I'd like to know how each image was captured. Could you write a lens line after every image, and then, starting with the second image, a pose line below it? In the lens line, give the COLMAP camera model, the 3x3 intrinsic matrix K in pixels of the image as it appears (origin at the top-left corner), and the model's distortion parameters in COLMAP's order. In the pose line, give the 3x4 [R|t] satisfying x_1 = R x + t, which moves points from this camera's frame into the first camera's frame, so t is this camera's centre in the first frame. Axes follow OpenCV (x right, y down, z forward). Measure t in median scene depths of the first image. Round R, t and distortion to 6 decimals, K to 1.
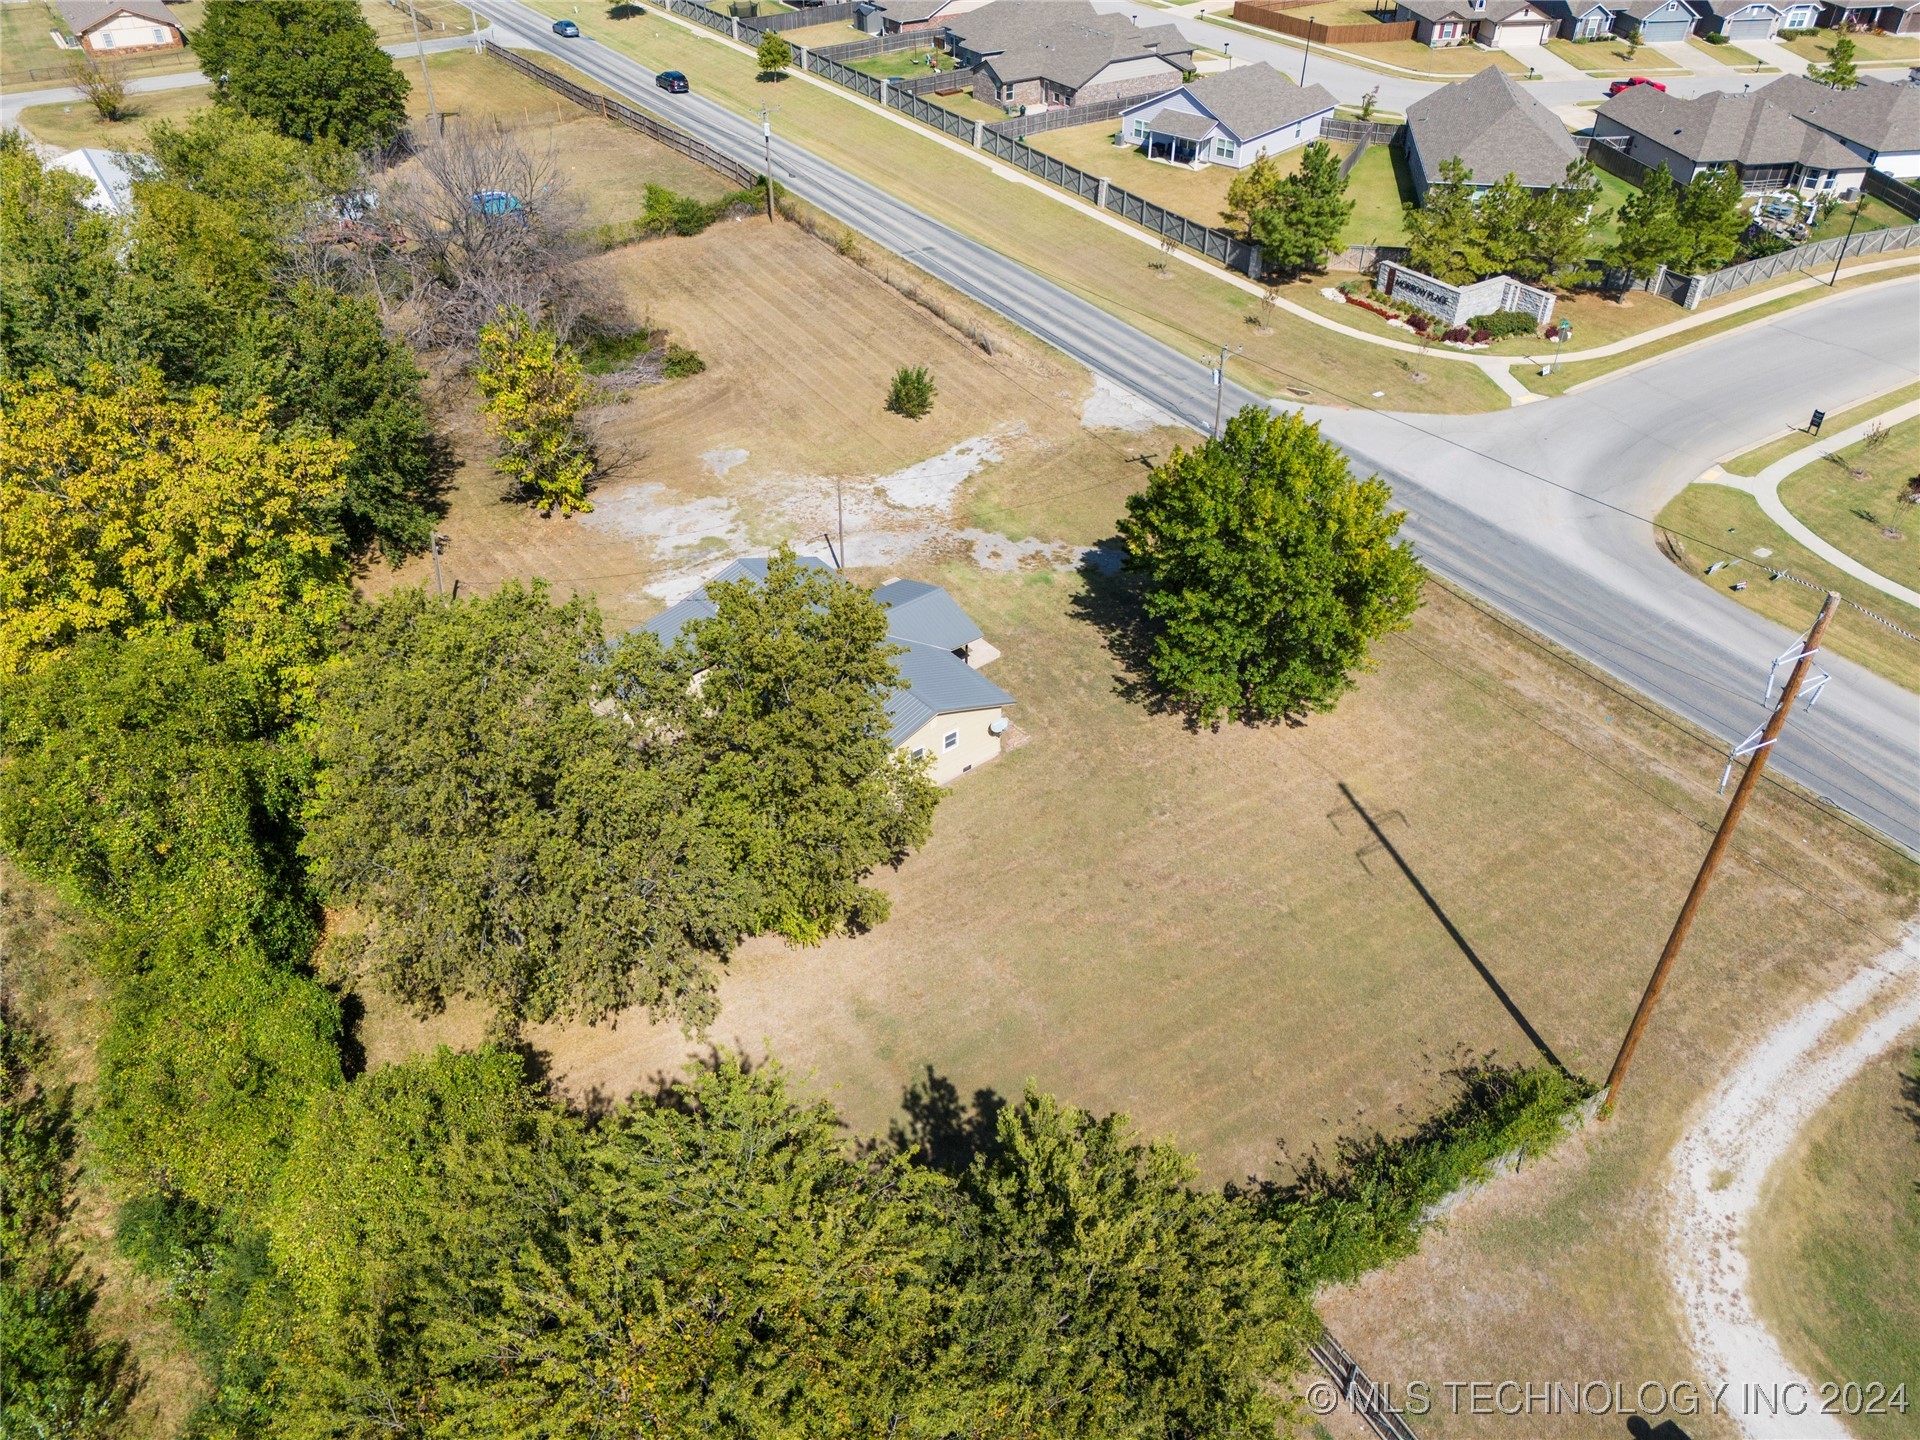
lens RADIAL K [[1414.3, 0, 960.0], [0, 1414.3, 720.0], [0, 0, 1]] dist [0.079386, -0.080680]
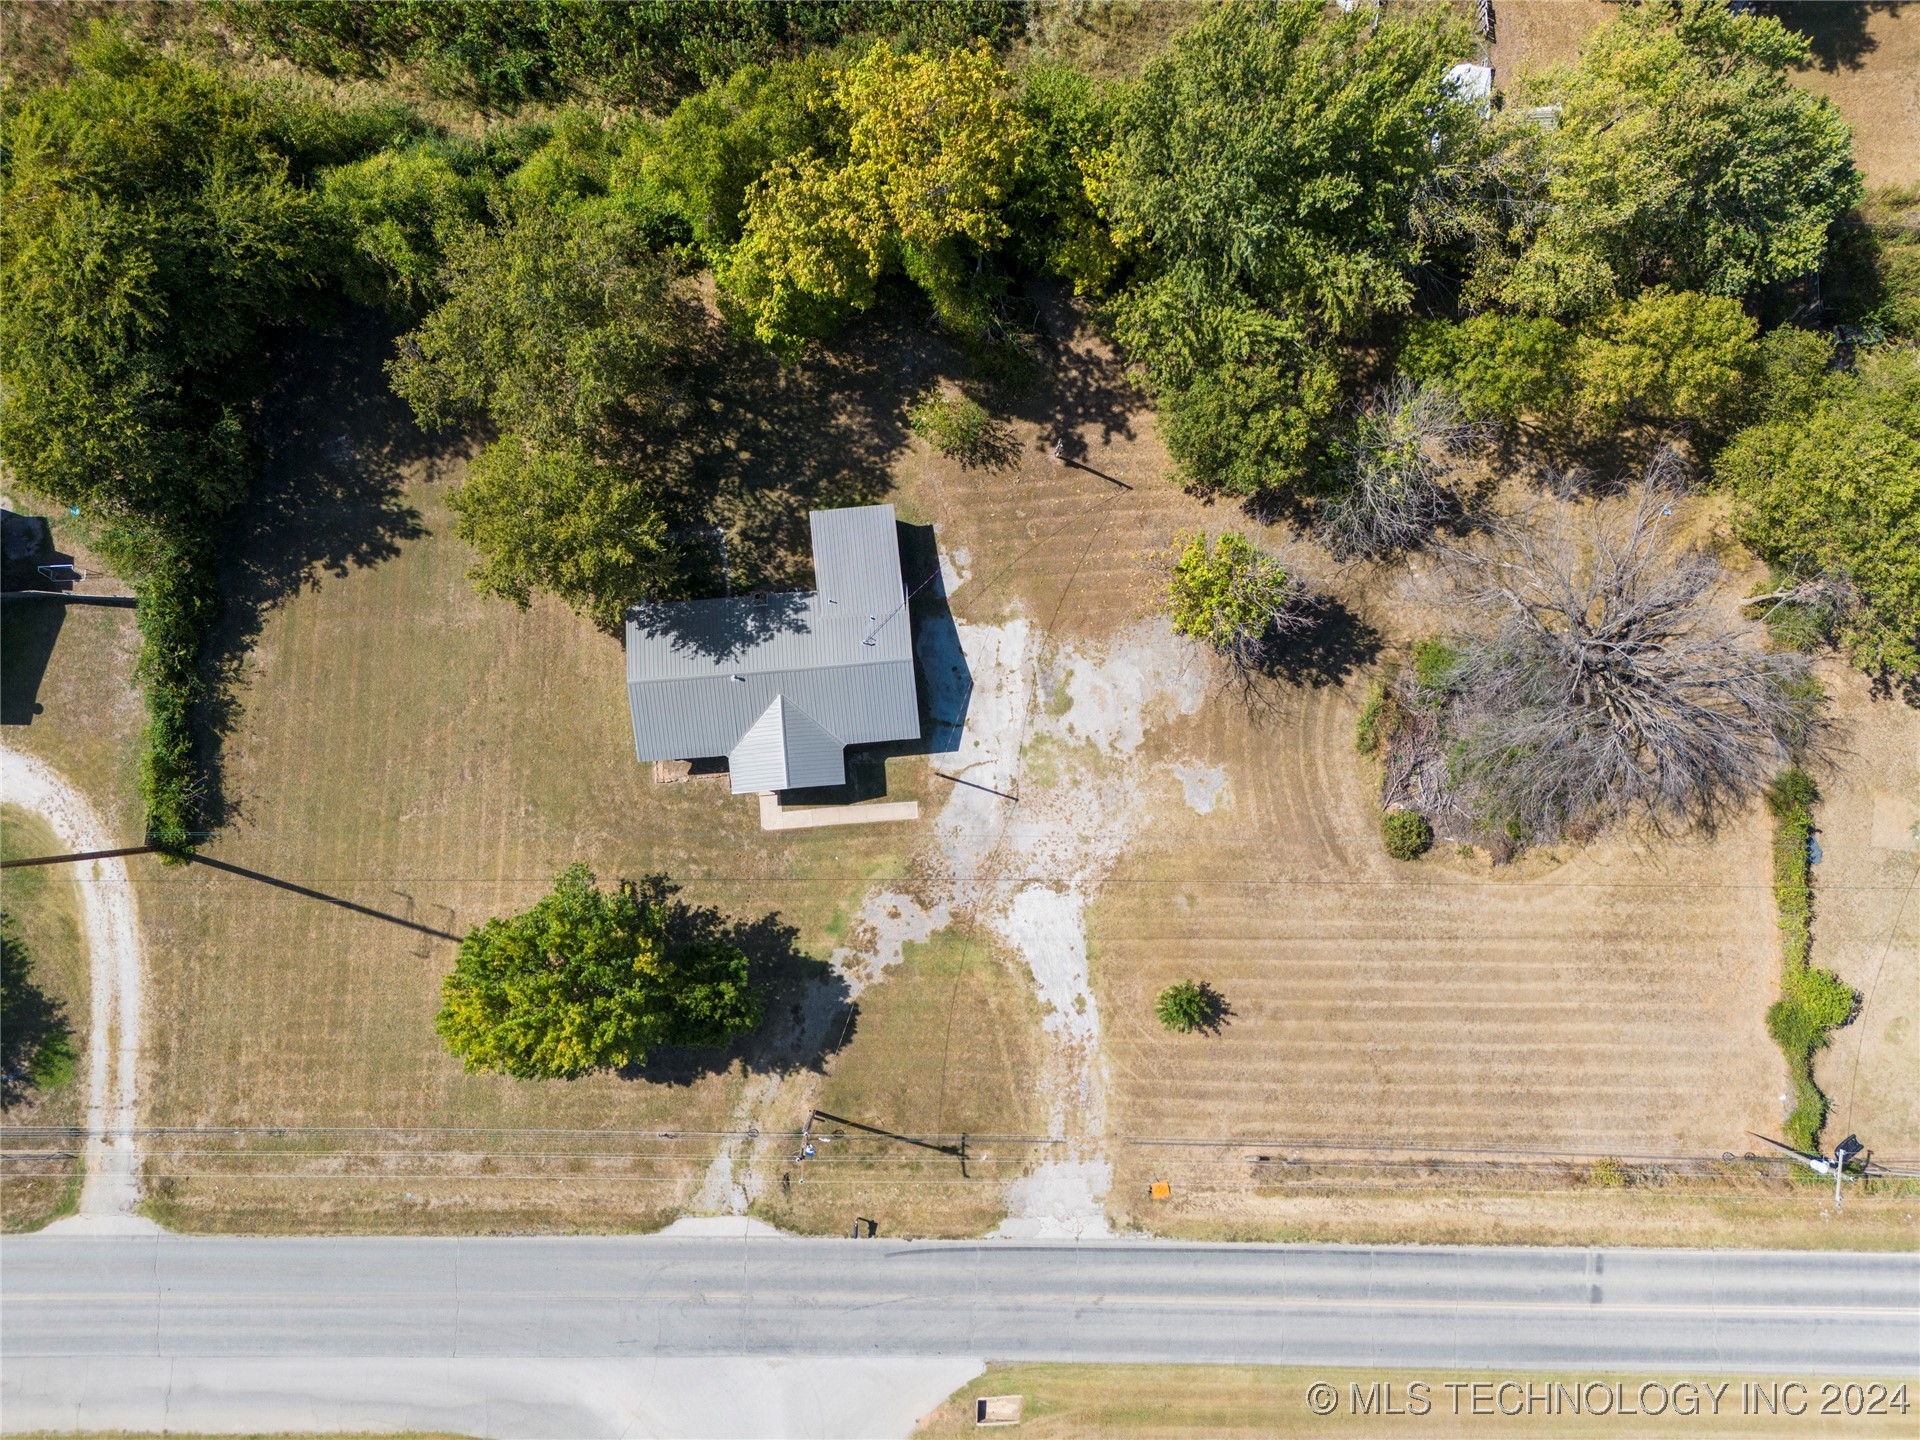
lens RADIAL K [[1414.3, 0, 960.0], [0, 1414.3, 720.0], [0, 0, 1]] dist [0.079386, -0.080680]
pose [[-0.554420, 0.830750, -0.049732, -0.063718], [-0.526050, -0.303512, 0.794451, -0.846893], [0.644896, 0.466621, 0.605289, 0.288872]]
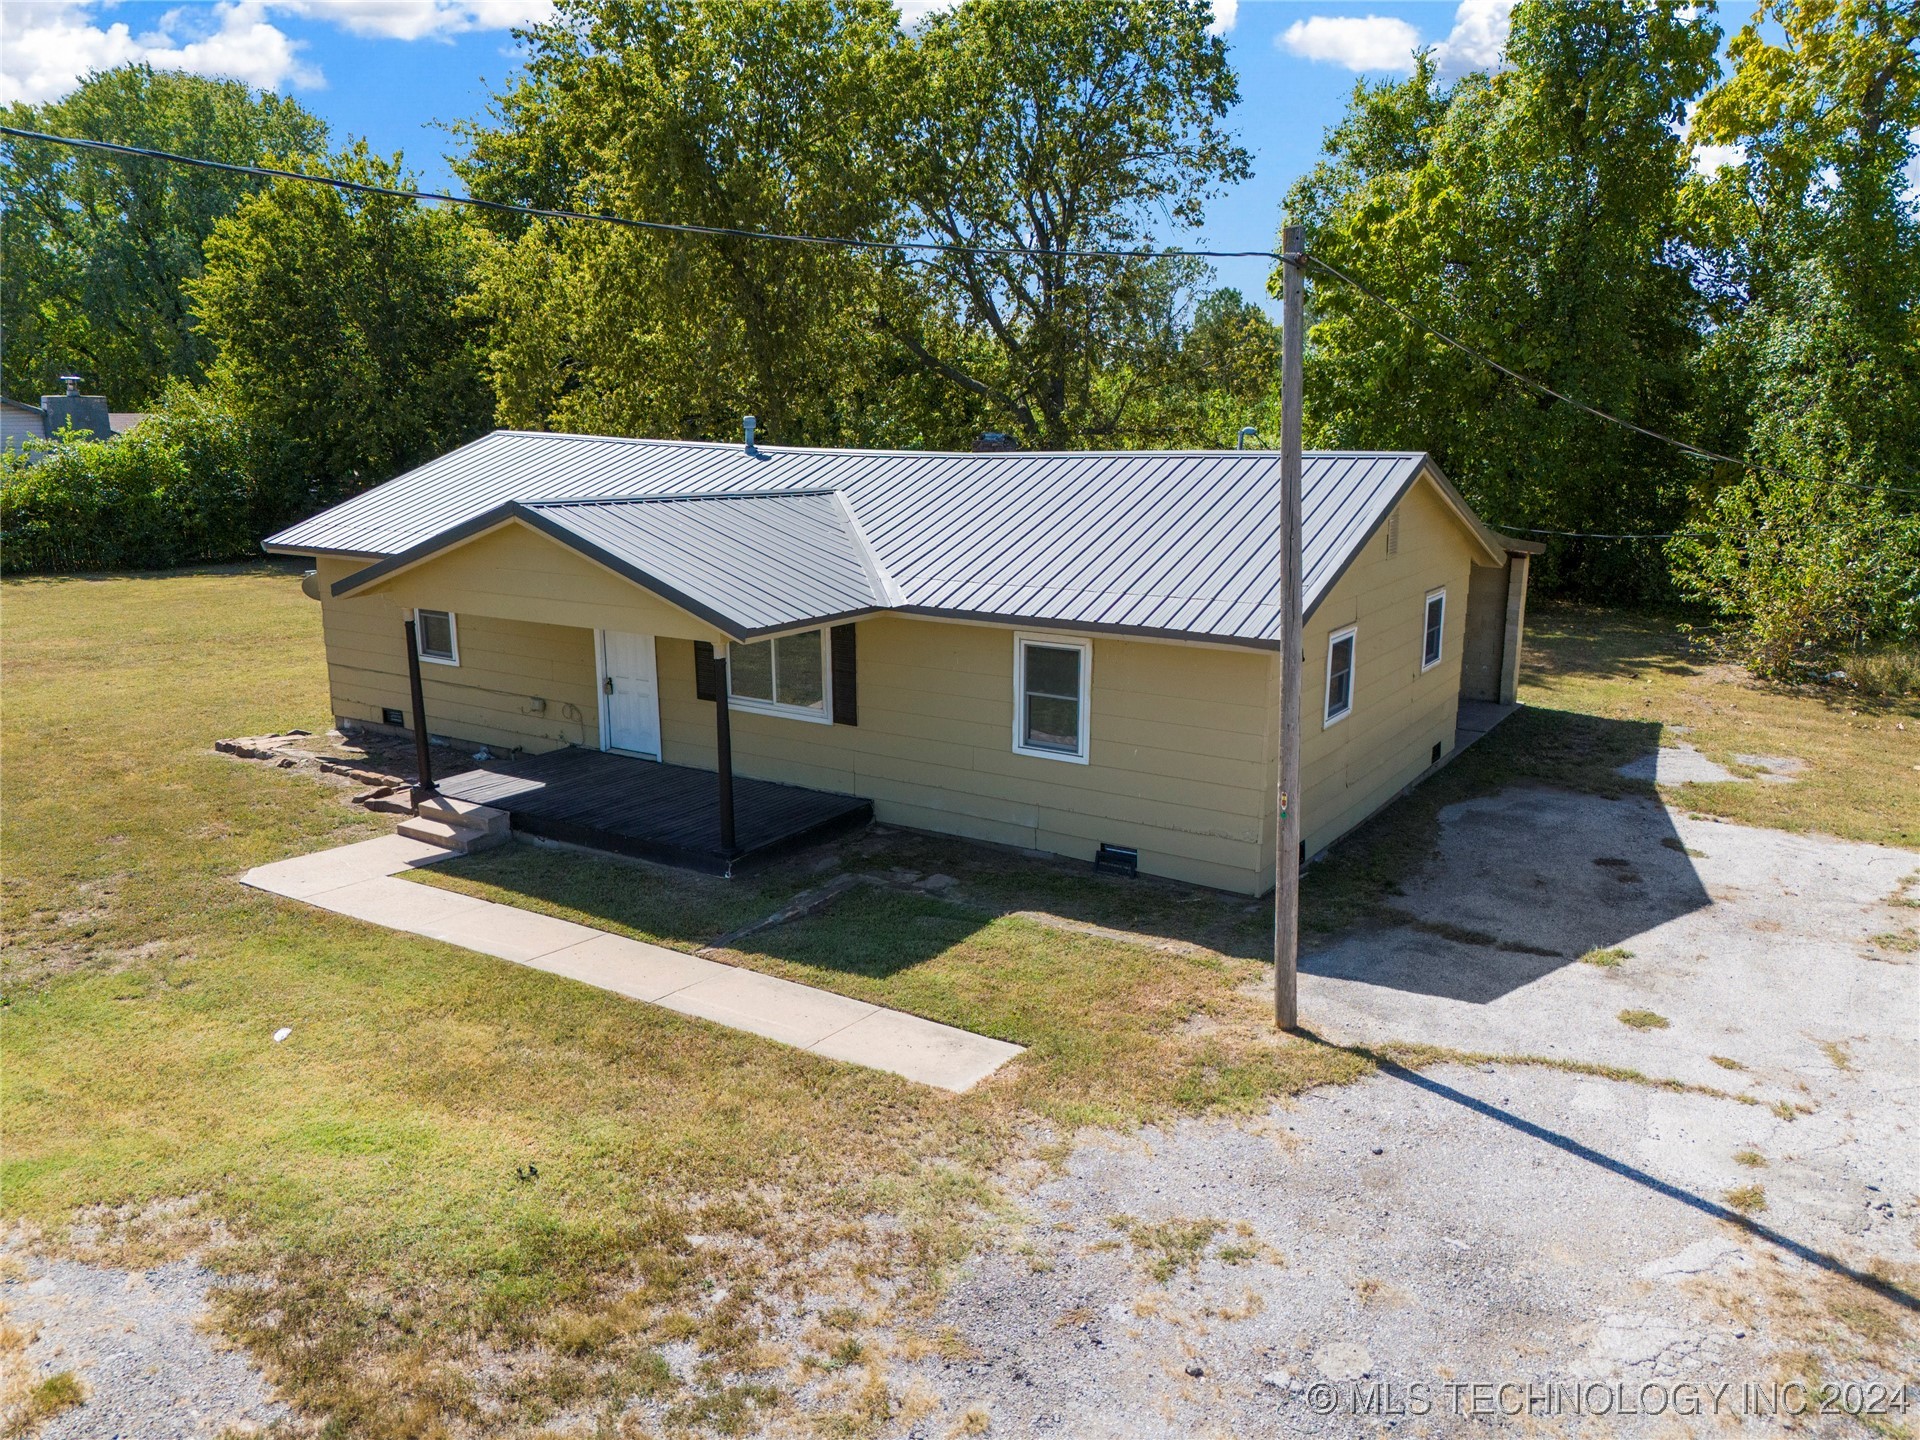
lens RADIAL K [[1414.3, 0, 960.0], [0, 1414.3, 720.0], [0, 0, 1]] dist [0.079386, -0.080680]
pose [[-0.950131, 0.071562, -0.303530, -0.007812], [-0.185177, 0.653675, 0.733770, -0.195158], [0.250920, 0.753384, -0.607825, 0.929600]]
